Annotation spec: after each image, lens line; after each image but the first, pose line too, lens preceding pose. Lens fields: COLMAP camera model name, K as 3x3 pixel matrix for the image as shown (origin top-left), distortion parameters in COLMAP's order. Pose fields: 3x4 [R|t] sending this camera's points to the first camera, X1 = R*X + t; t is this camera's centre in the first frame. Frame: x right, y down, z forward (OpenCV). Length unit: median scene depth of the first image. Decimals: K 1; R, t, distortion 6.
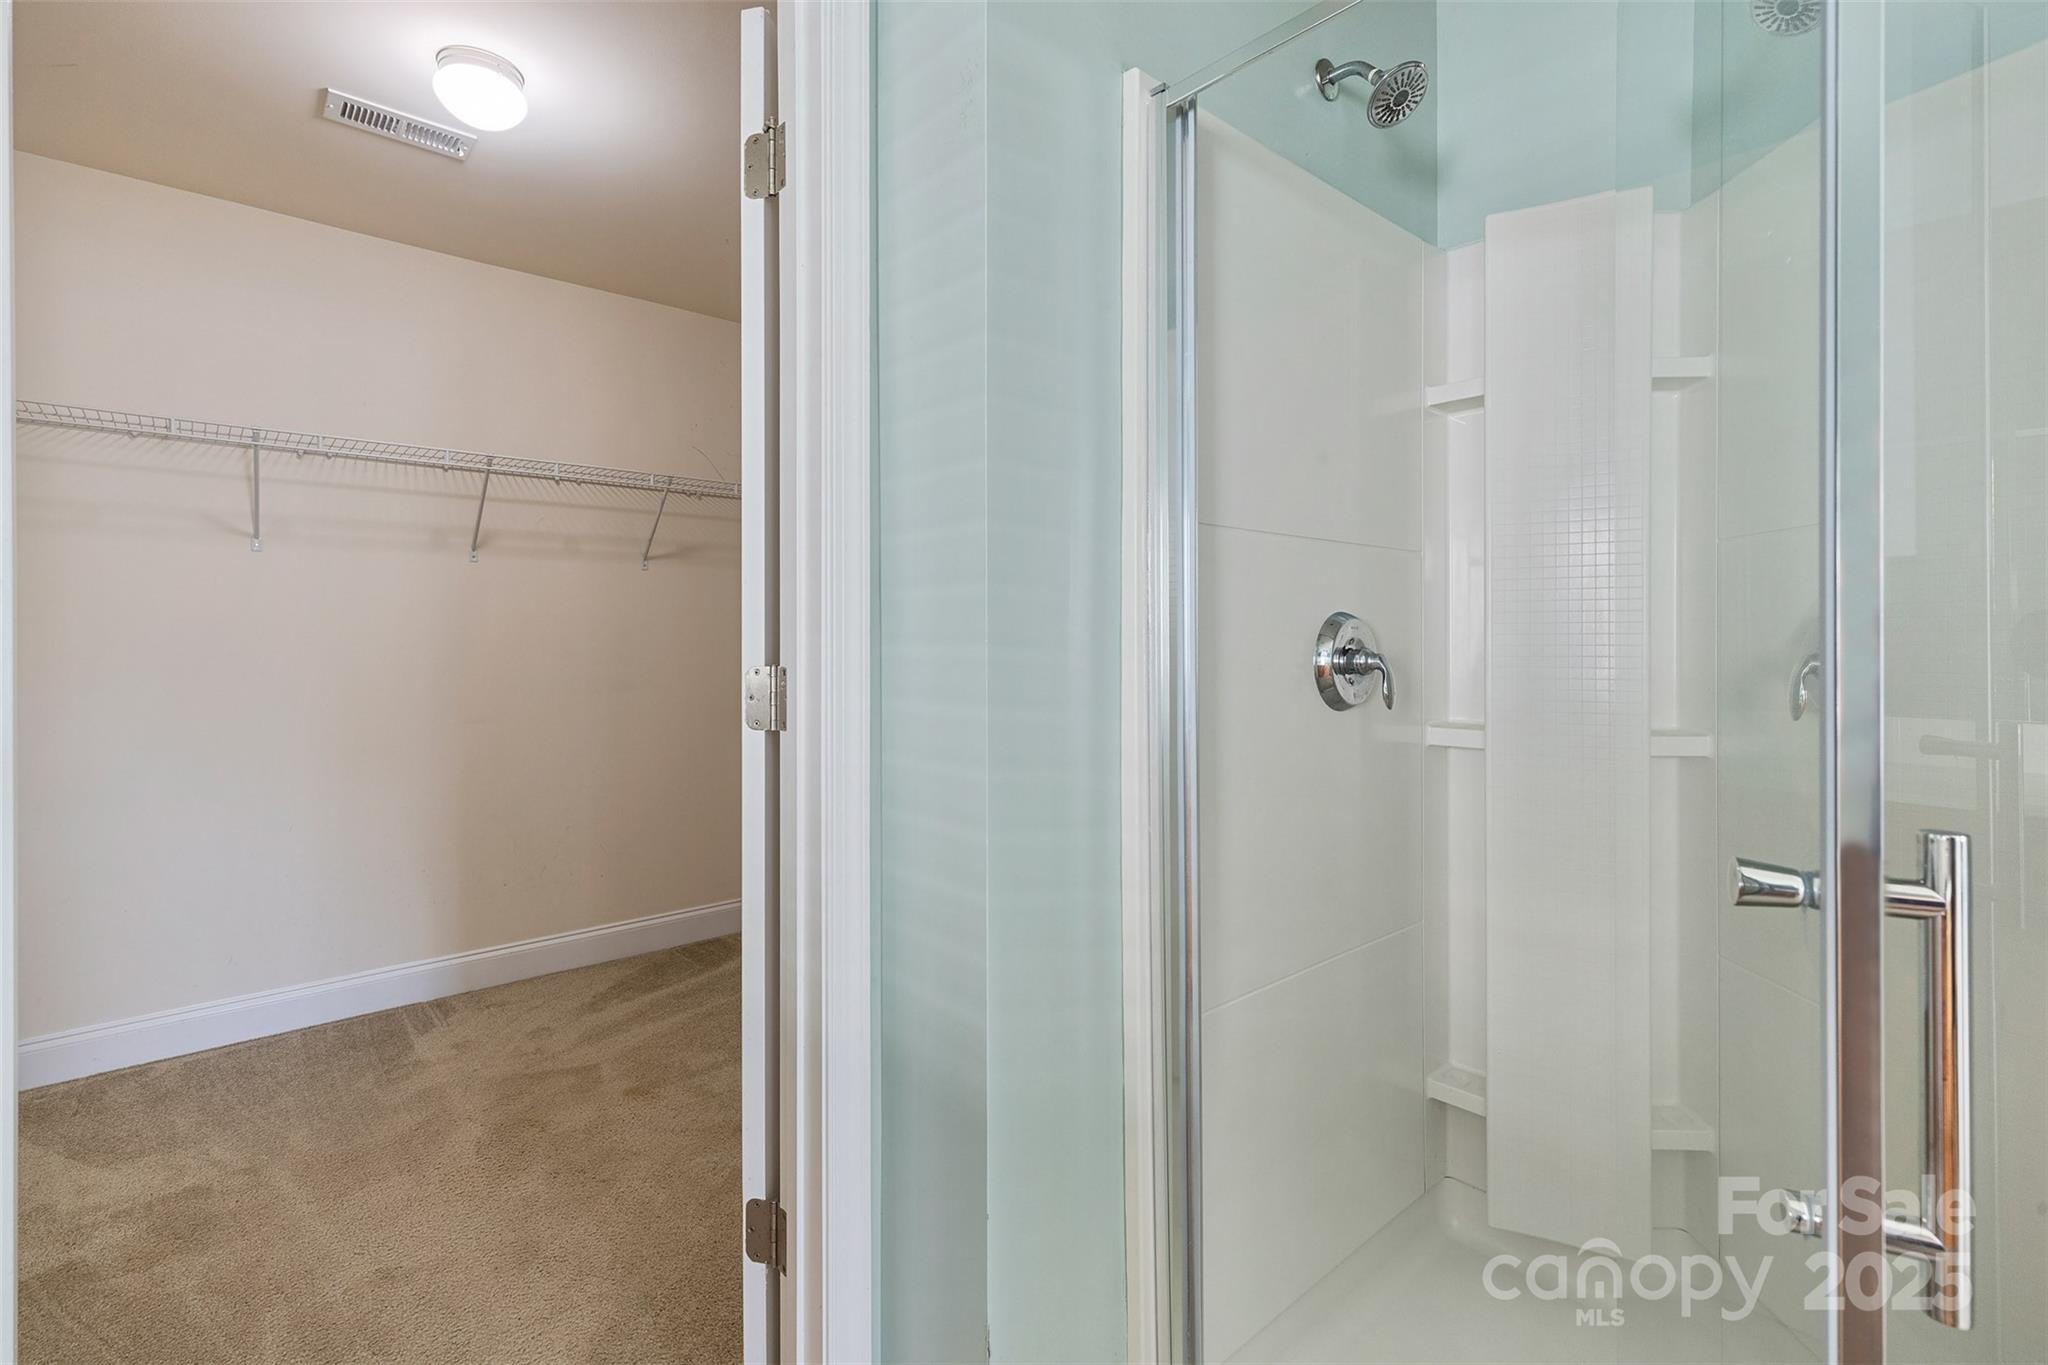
lens RADIAL K [[937.8, 0, 1064.2], [0, 937.8, 636.2], [0, 0, 1]] dist [0.010040, -0.001209]
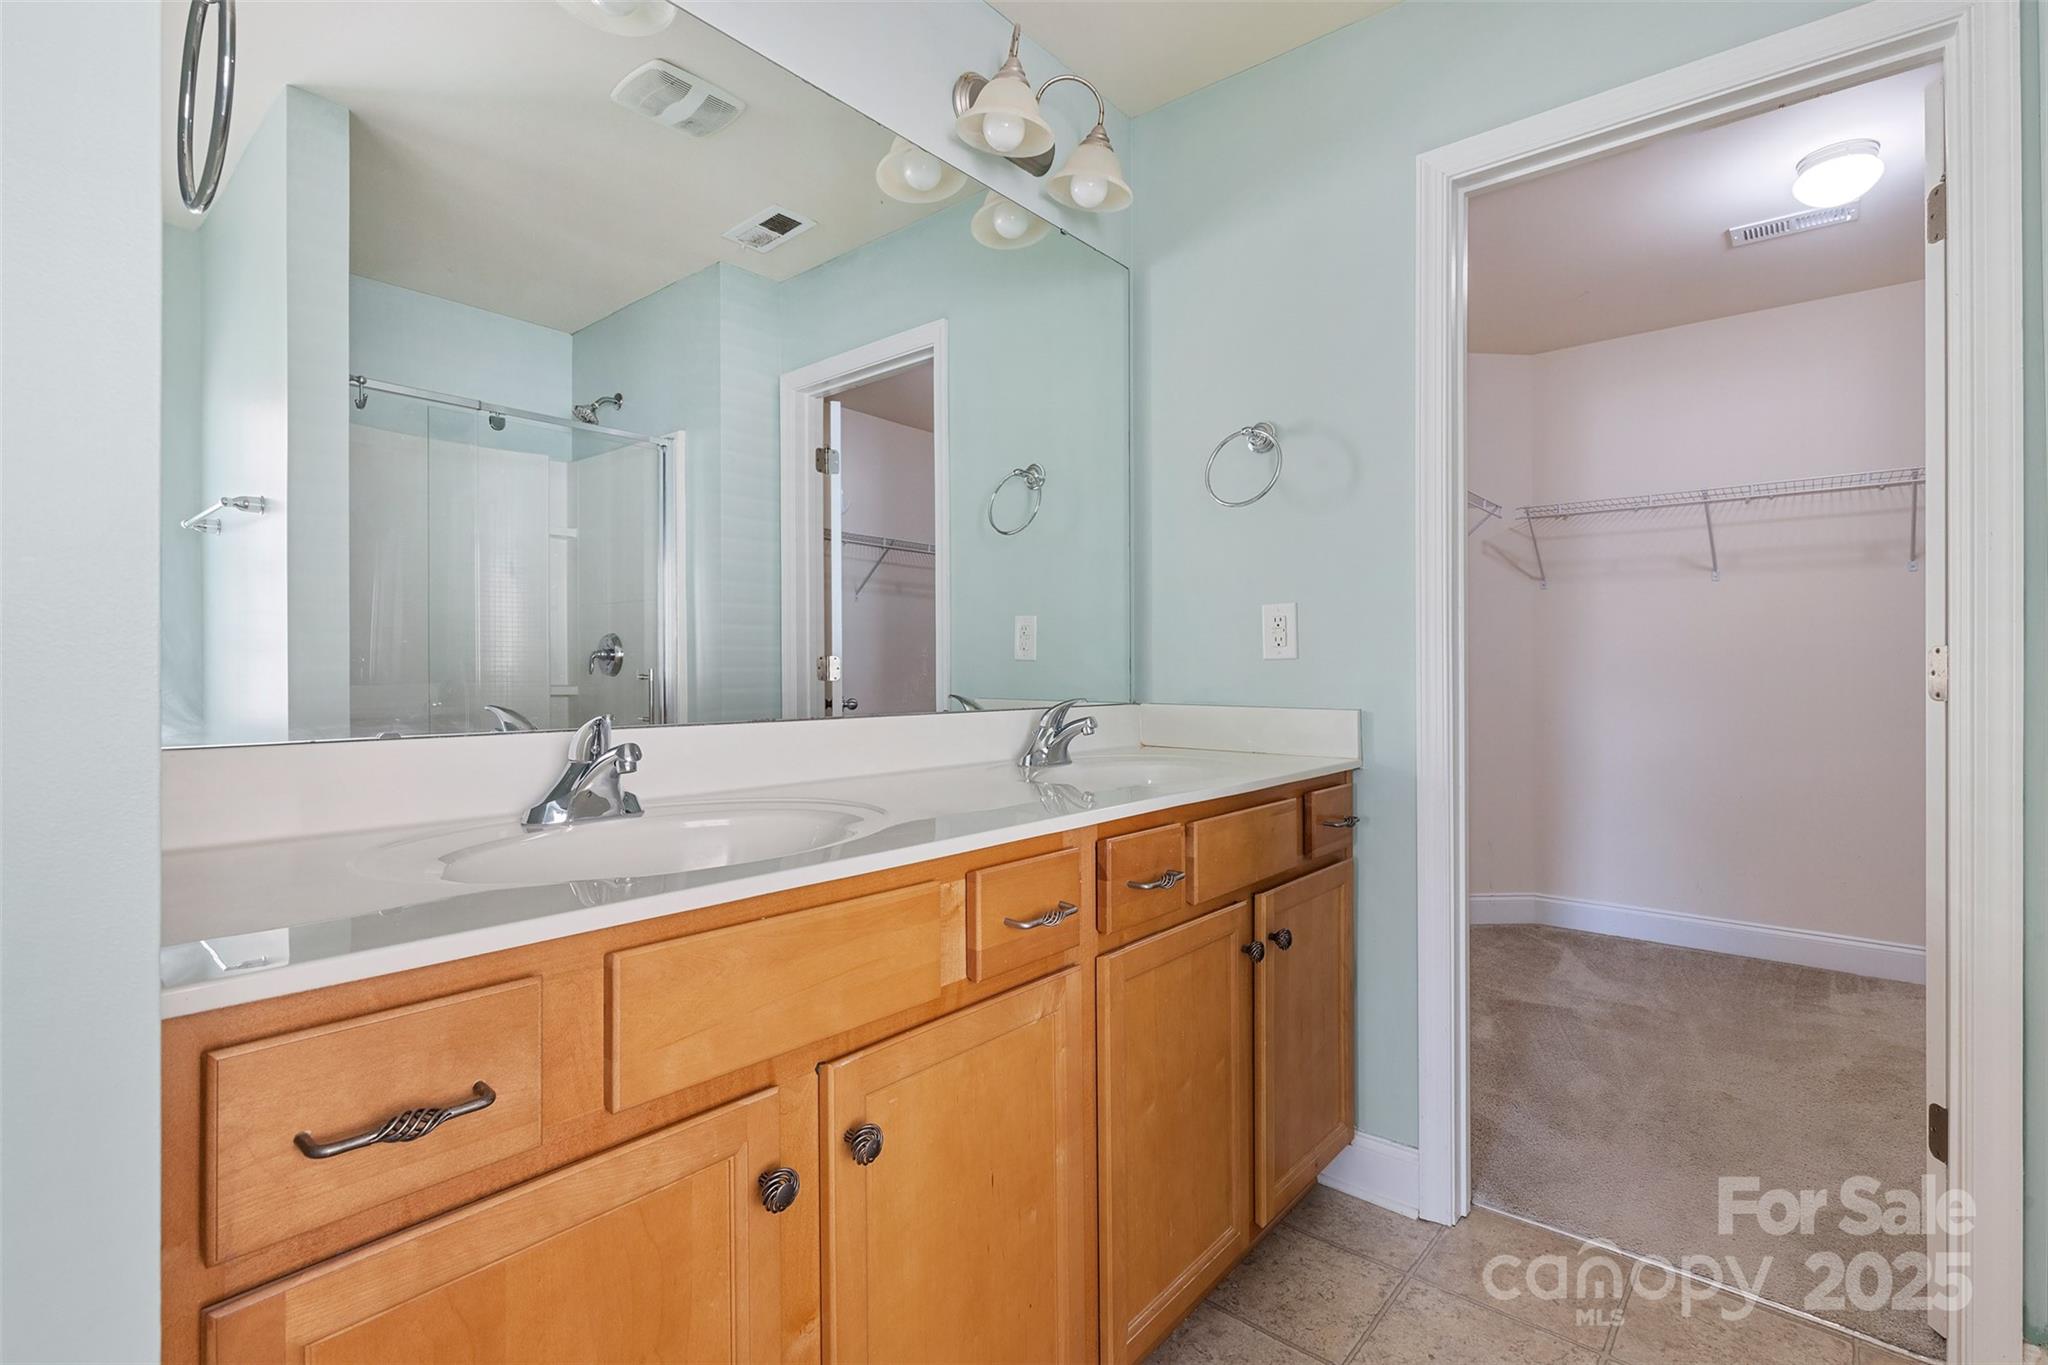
lens RADIAL K [[937.8, 0, 1023.9], [0, 937.8, 673.2], [0, 0, 1]] dist [0.010040, -0.001209]
pose [[0.131631, 0.008086, -0.991266, 0.339873], [0.001878, 0.999963, 0.008406, 0.027555], [0.991297, -0.002968, 0.131611, -0.133410]]
